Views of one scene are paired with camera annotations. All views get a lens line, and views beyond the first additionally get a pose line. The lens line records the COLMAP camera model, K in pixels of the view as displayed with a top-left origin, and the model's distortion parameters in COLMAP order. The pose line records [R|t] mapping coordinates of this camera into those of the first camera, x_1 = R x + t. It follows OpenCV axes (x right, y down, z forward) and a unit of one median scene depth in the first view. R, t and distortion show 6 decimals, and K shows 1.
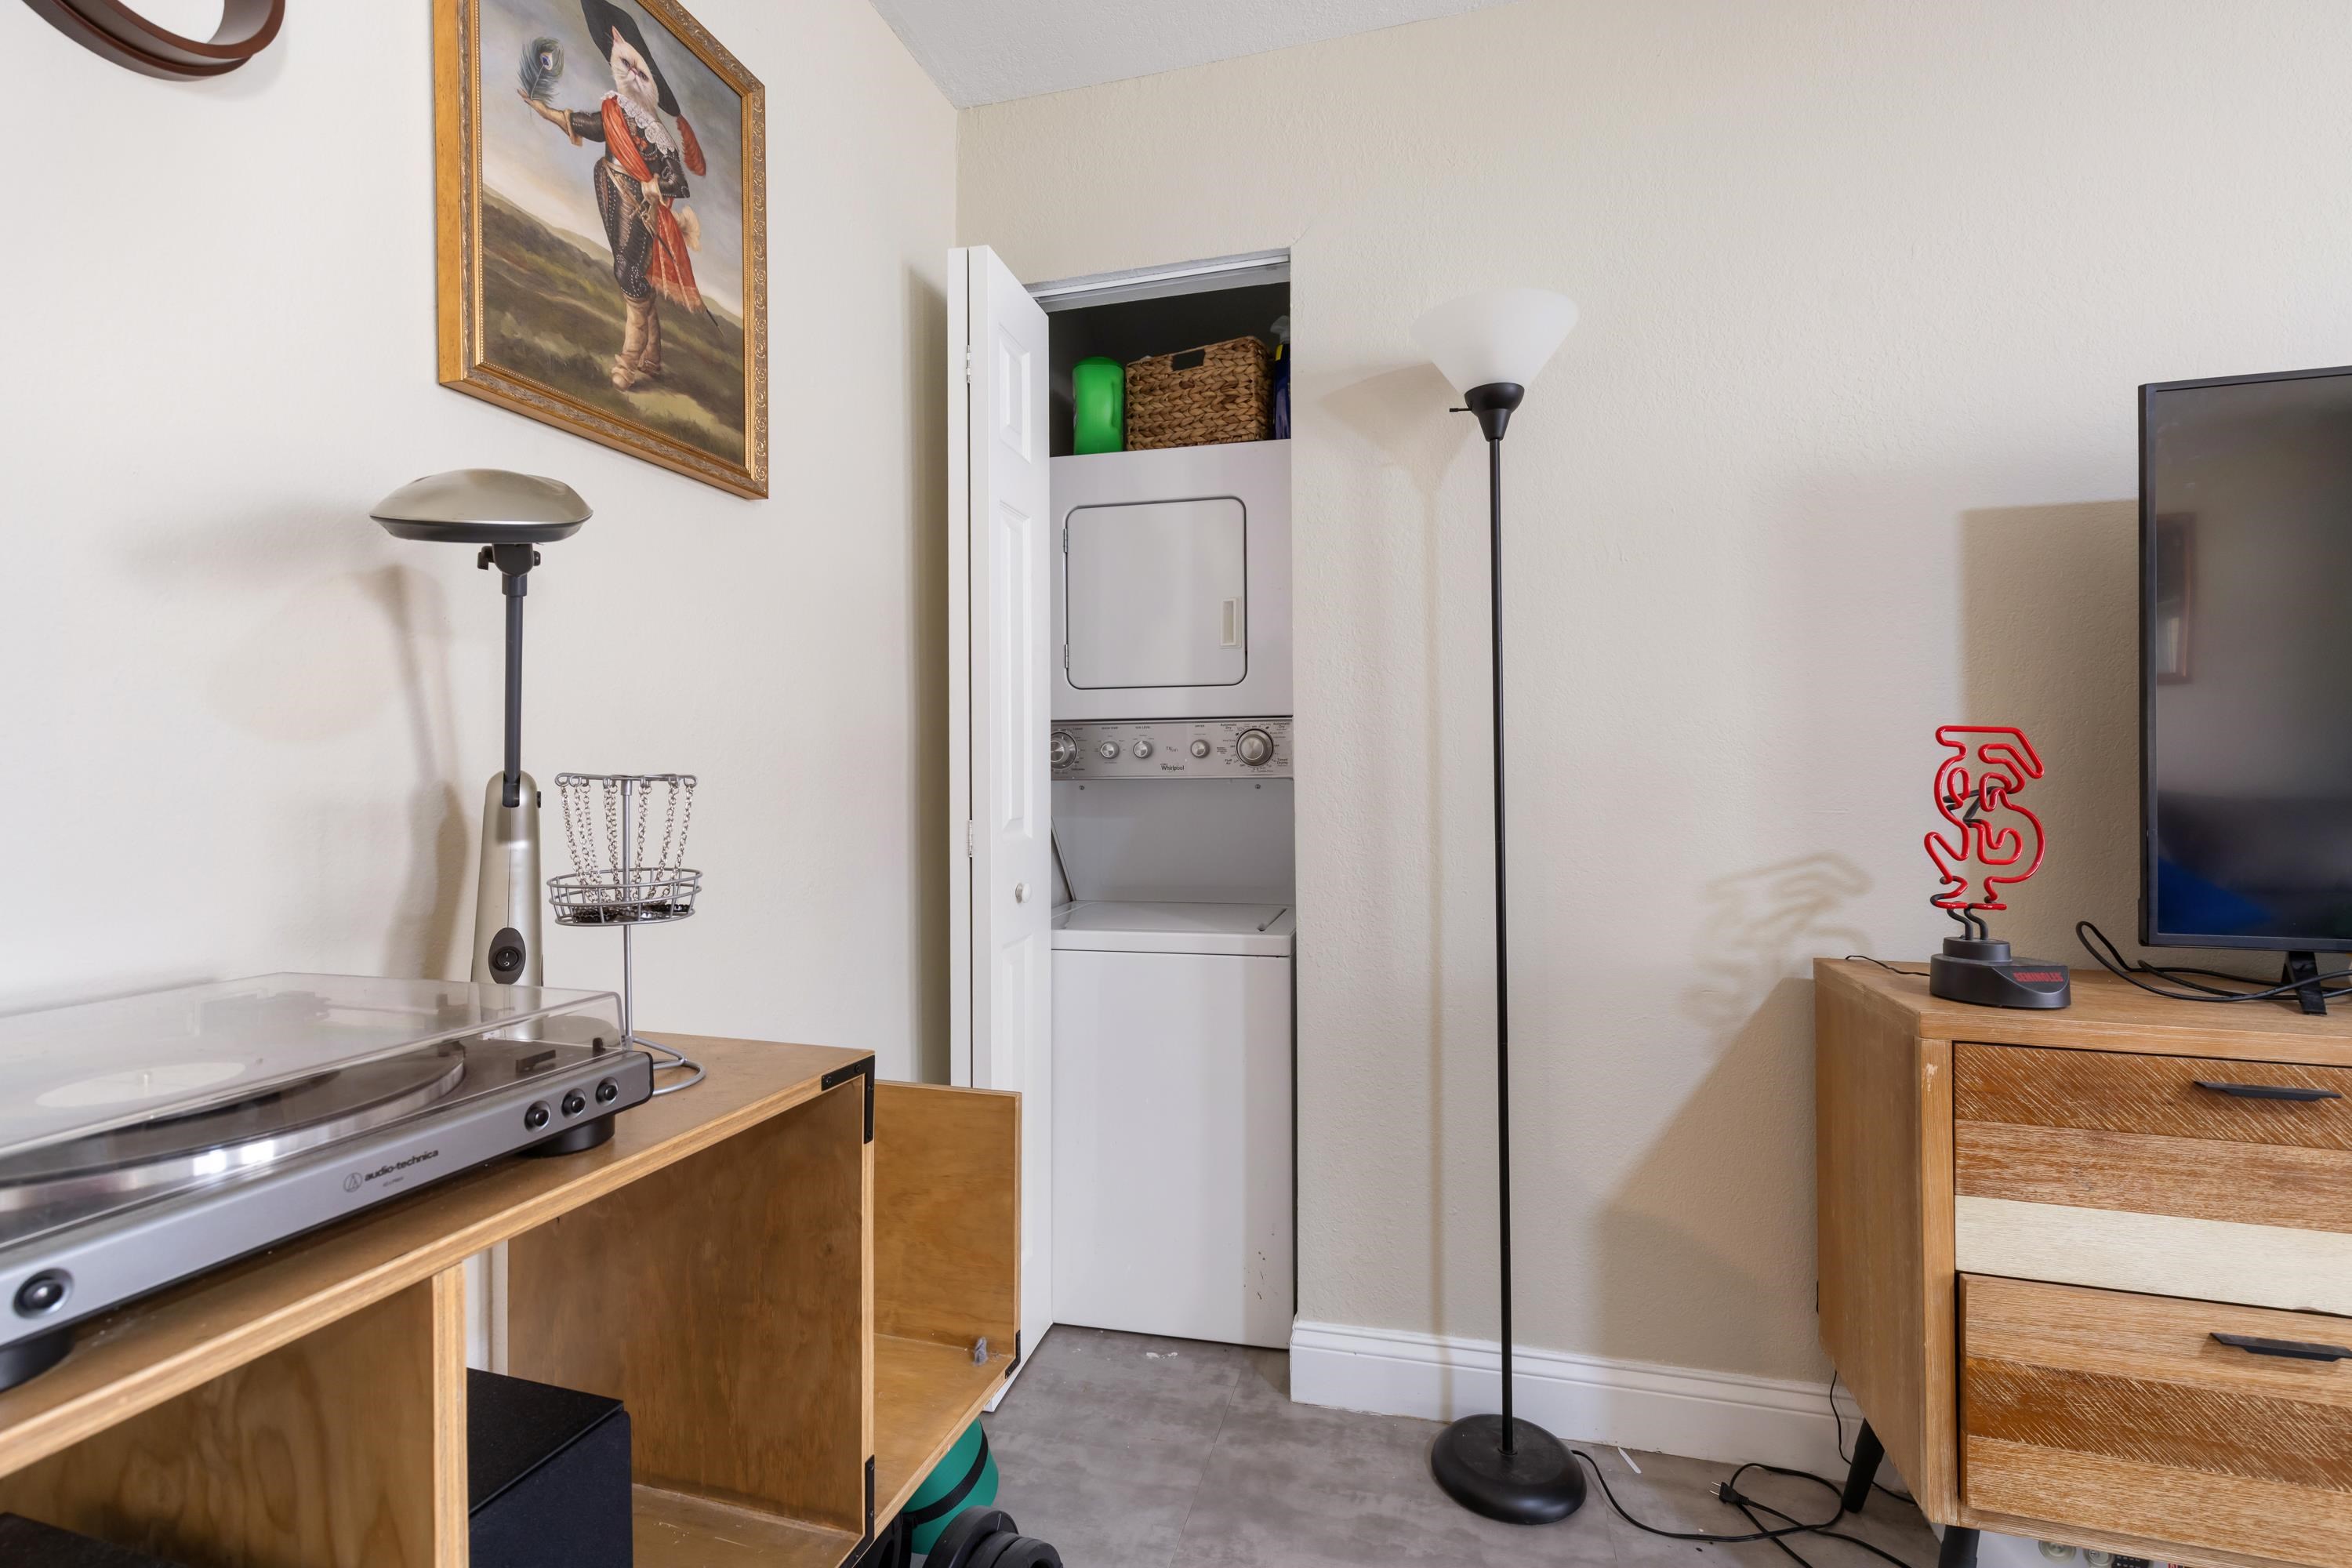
lens RADIAL K [[1050.4, 0, 1179.2], [0, 1050.4, 780.5], [0, 0, 1]] dist [0.008481, -0.000225]
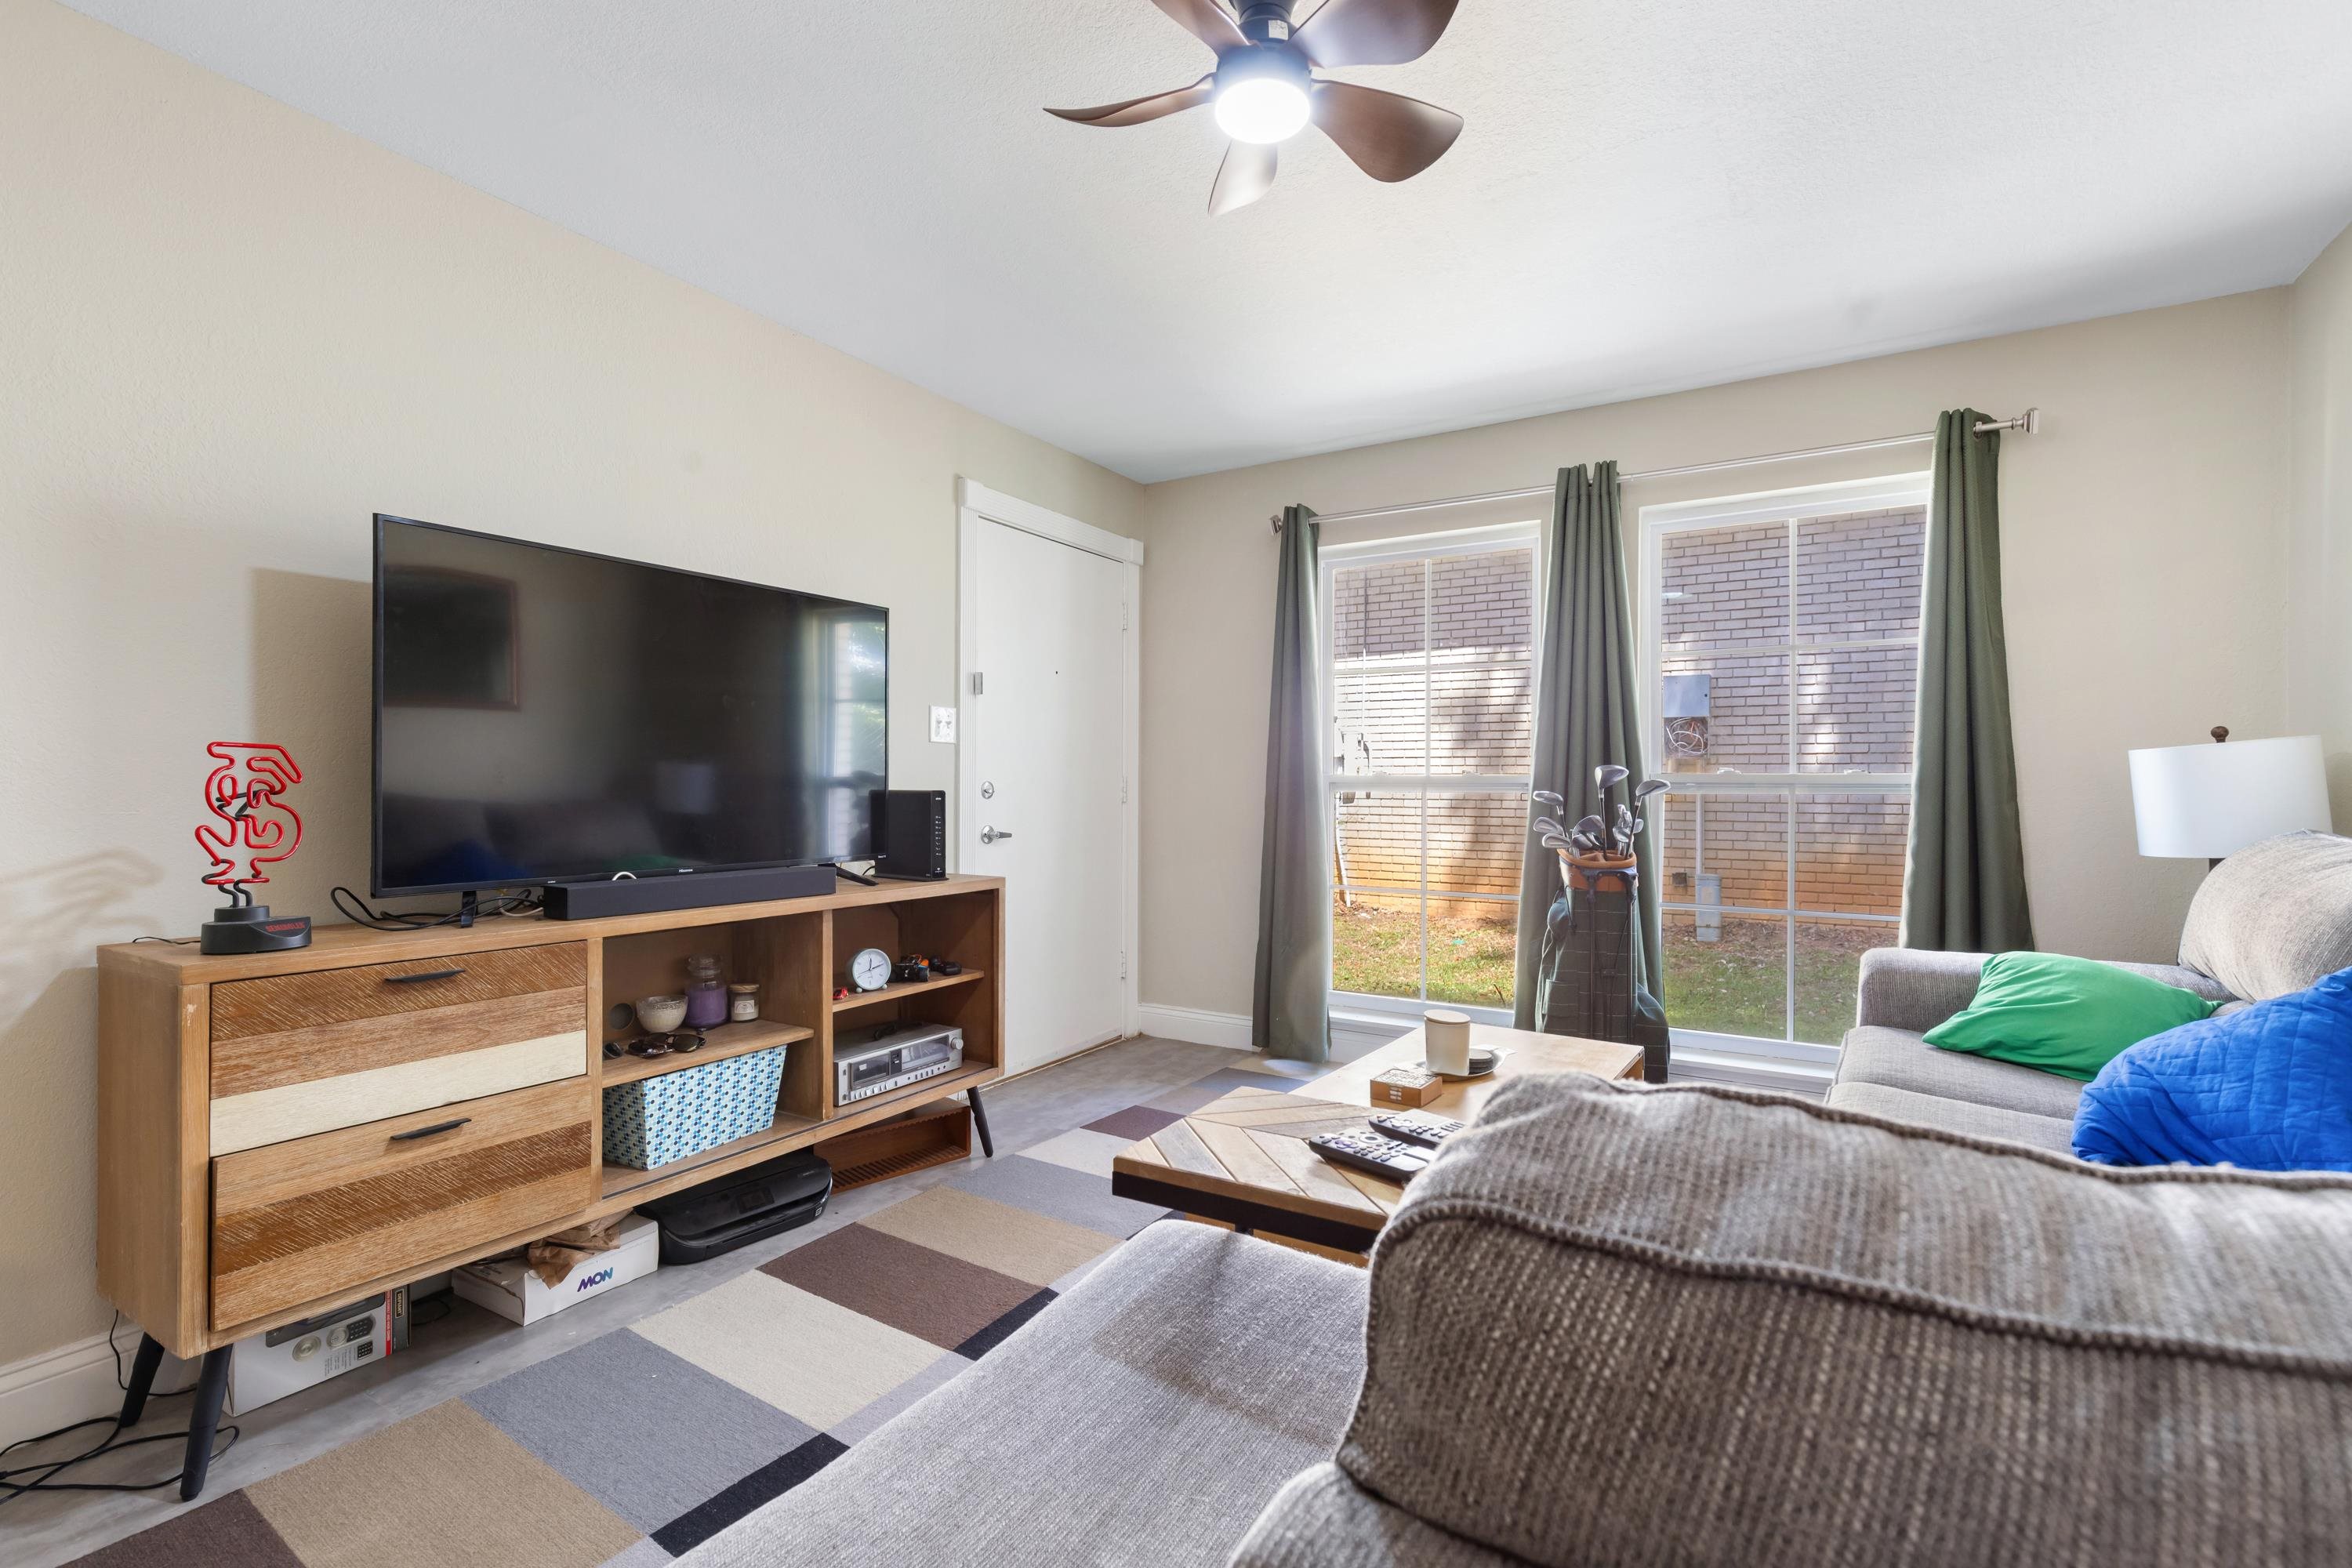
lens RADIAL K [[1050.4, 0, 1173.7], [0, 1050.4, 778.1], [0, 0, 1]] dist [0.008481, -0.000225]
pose [[0.274434, 0.006957, 0.961581, -0.206973], [-0.003180, 0.999975, -0.006327, -0.004245], [-0.961601, -0.001322, 0.274449, -0.515147]]
